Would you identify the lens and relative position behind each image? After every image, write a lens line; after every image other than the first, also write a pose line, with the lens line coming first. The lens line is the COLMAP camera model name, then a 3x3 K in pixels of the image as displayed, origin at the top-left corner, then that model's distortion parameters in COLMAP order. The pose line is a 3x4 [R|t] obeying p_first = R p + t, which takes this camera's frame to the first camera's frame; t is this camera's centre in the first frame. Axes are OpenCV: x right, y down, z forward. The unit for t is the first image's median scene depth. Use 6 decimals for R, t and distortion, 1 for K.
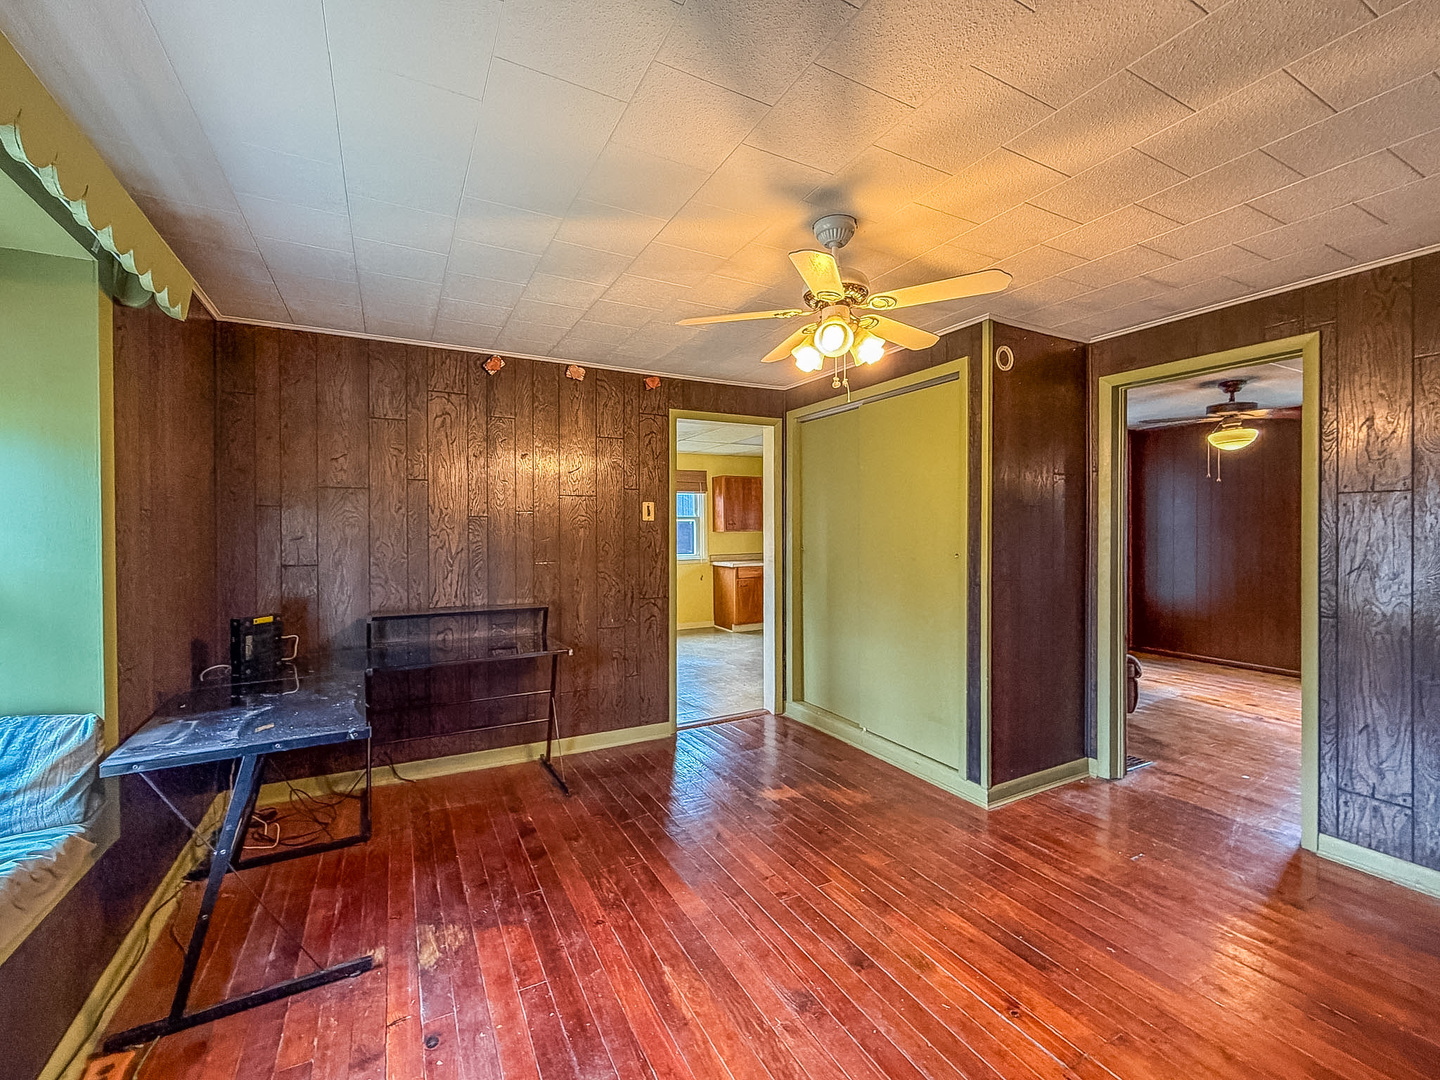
lens RADIAL K [[625.2, 0, 730.8], [0, 625.2, 539.1], [0, 0, 1]] dist [0.000469, 0.000316]
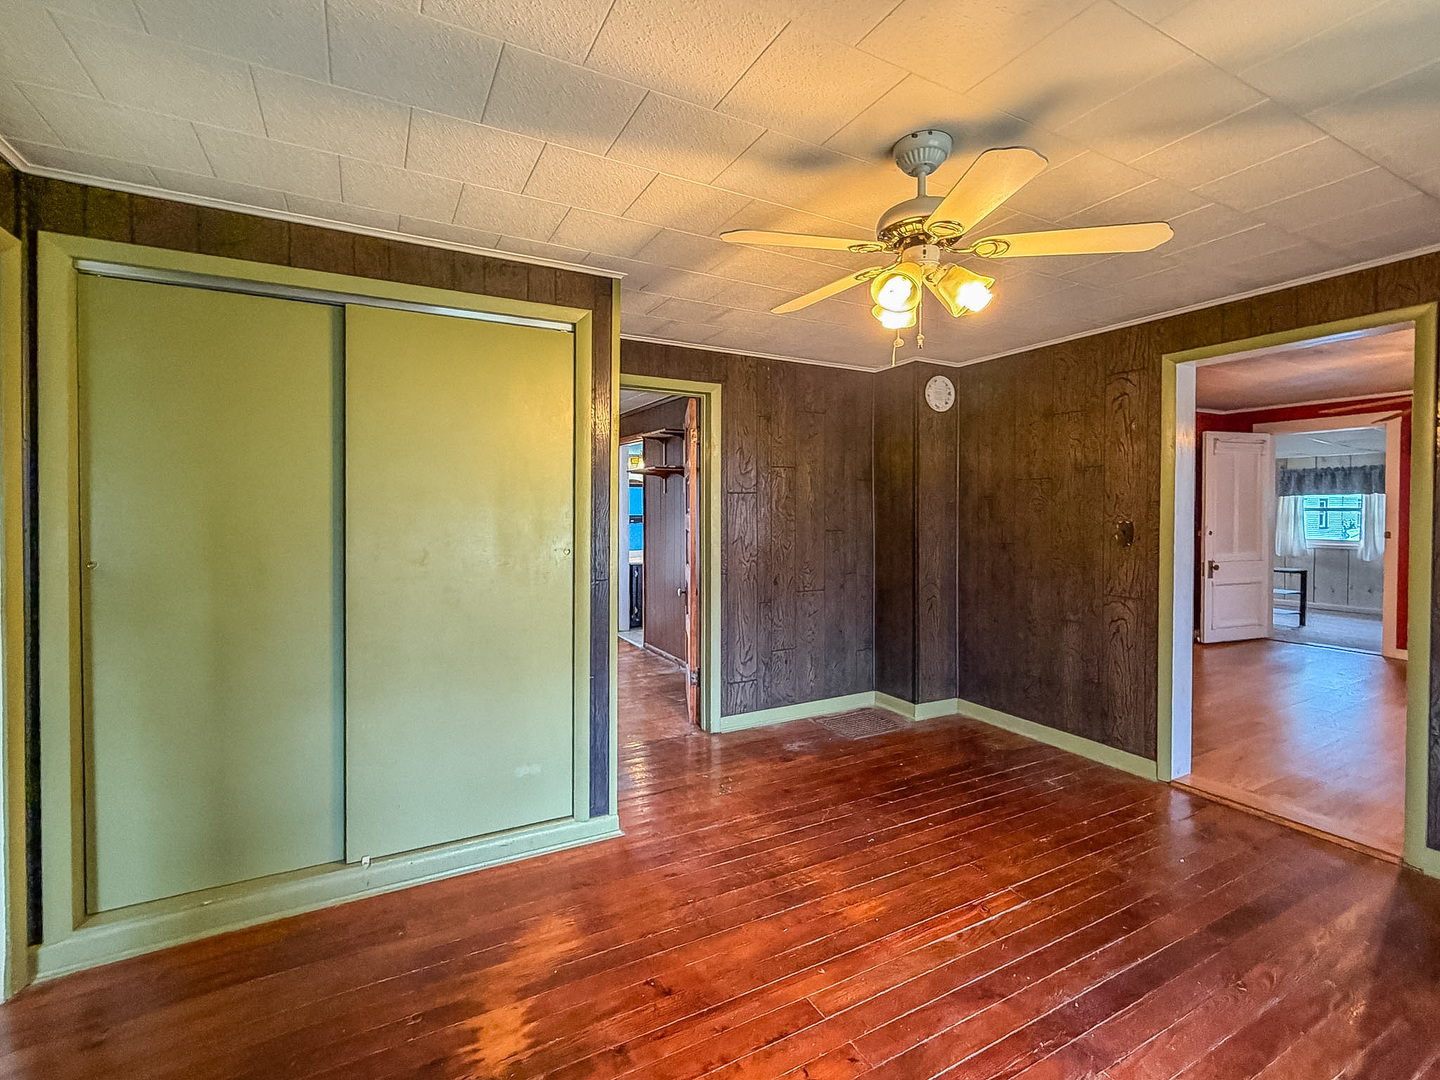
lens RADIAL K [[575.4, 0, 715.1], [0, 575.4, 522.9], [0, 0, 1]] dist [-0.000678, -0.000114]
pose [[0.046503, -0.009102, 0.998877, -0.360527], [0.020737, 0.999752, 0.008145, -0.009980], [-0.998703, 0.020335, 0.046680, 0.758570]]
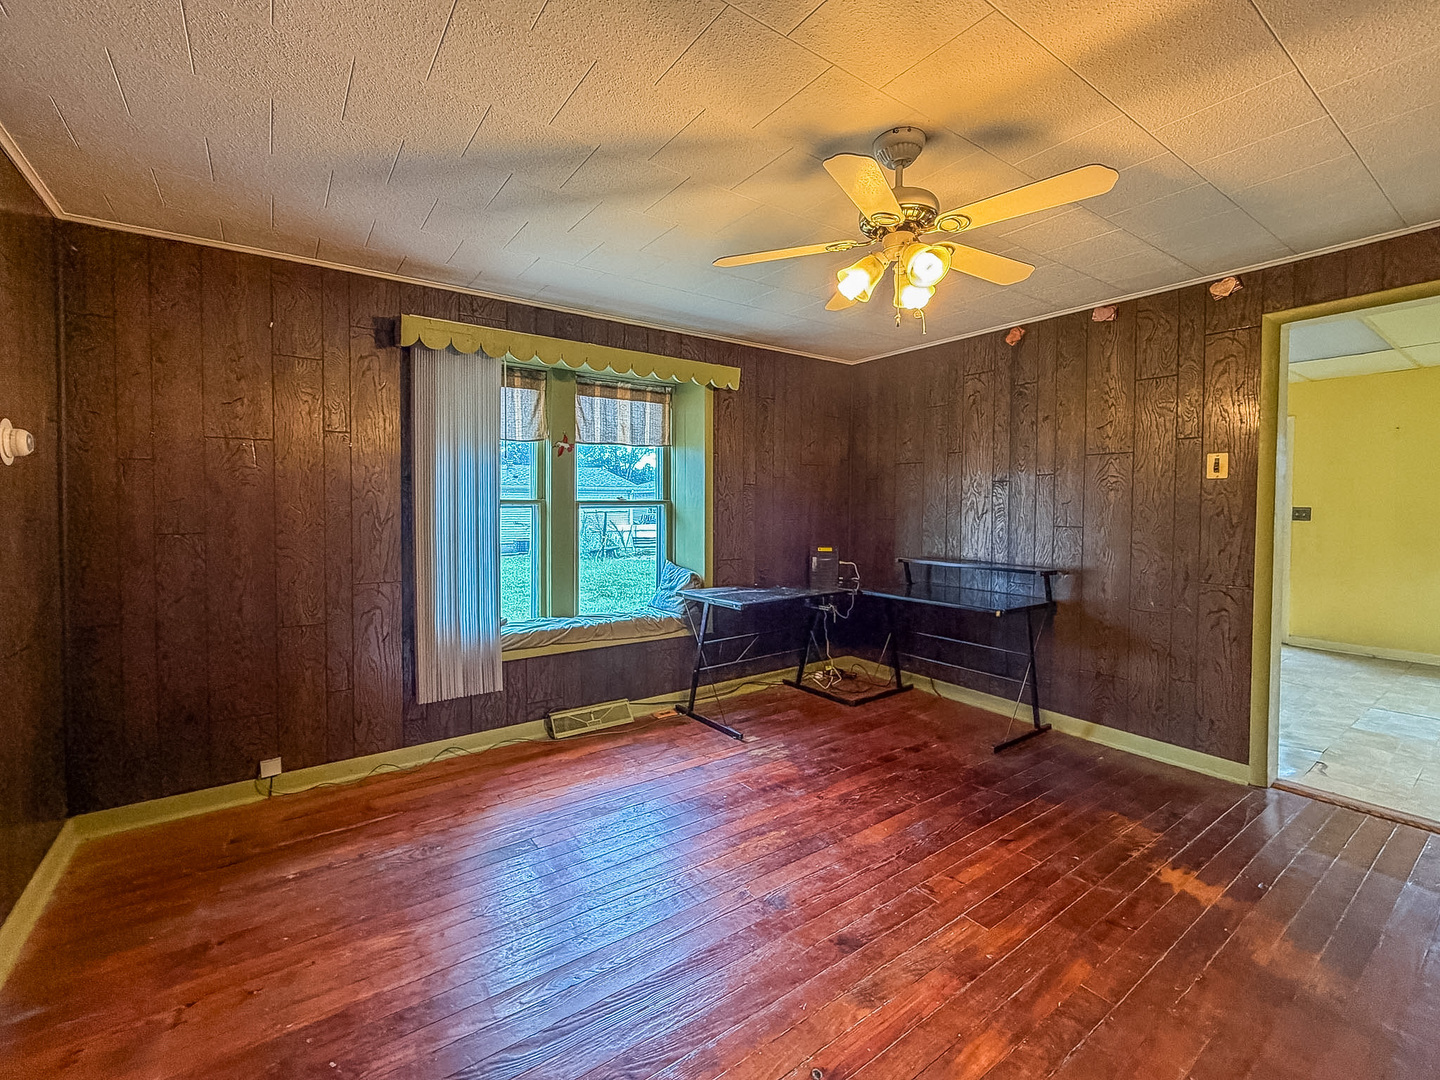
lens RADIAL K [[616.2, 0, 709.1], [0, 616.2, 519.8], [0, 0, 1]] dist [-0.002125, -0.000205]
pose [[0.108511, 0.030065, -0.993641, 0.631603], [-0.012260, 0.999507, 0.028903, 0.006386], [0.994020, 0.009046, 0.108826, 0.397568]]
